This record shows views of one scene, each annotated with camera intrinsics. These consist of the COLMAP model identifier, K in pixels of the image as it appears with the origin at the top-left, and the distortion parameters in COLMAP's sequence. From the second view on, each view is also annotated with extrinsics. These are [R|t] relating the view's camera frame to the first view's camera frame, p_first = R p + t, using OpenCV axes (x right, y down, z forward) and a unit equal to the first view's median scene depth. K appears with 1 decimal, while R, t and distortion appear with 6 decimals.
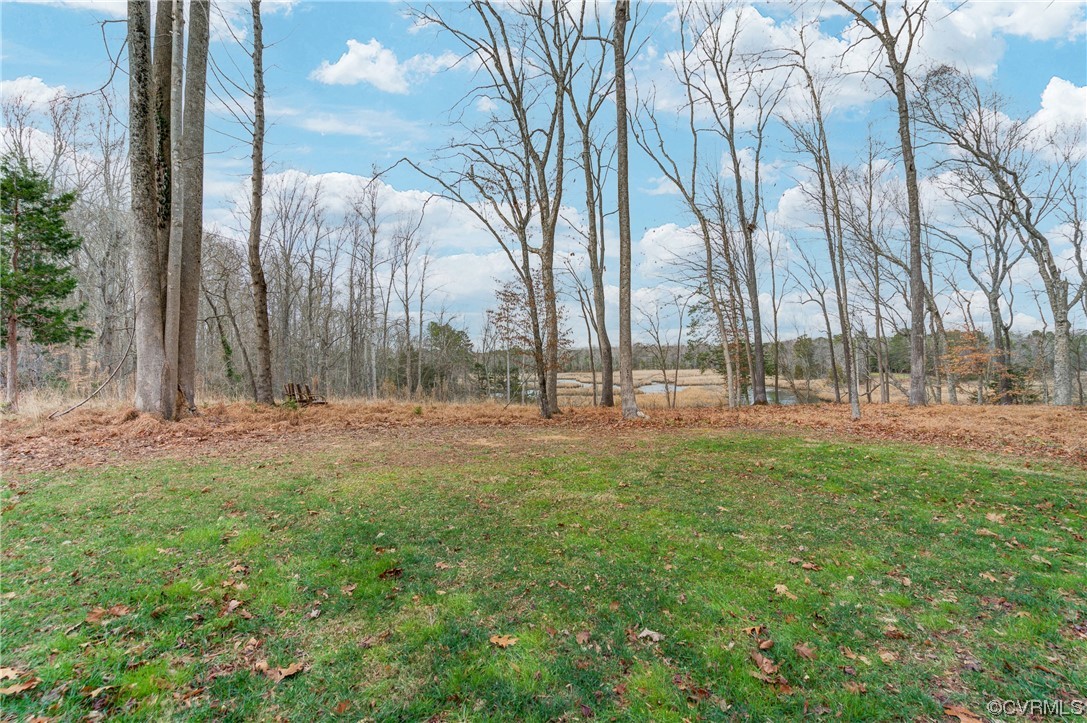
lens RADIAL K [[491.4, 0, 543.5], [0, 491.4, 361.5], [0, 0, 1]] dist [-0.036680, 0.019110]
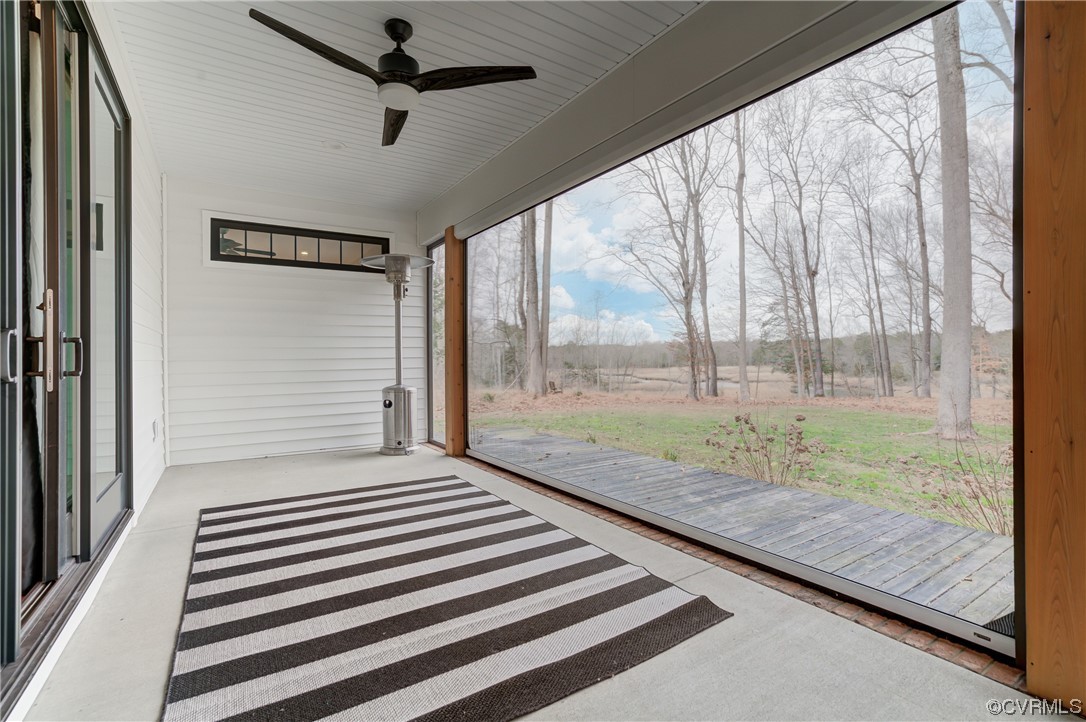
lens RADIAL K [[490.9, 0, 543.0], [0, 490.9, 361.0], [0, 0, 1]] dist [-0.036680, 0.019110]
pose [[0.995432, 0.004136, -0.095388, -0.217703], [-0.003271, 0.999952, 0.009228, -0.026131], [0.095422, -0.008873, 0.995397, -0.473585]]
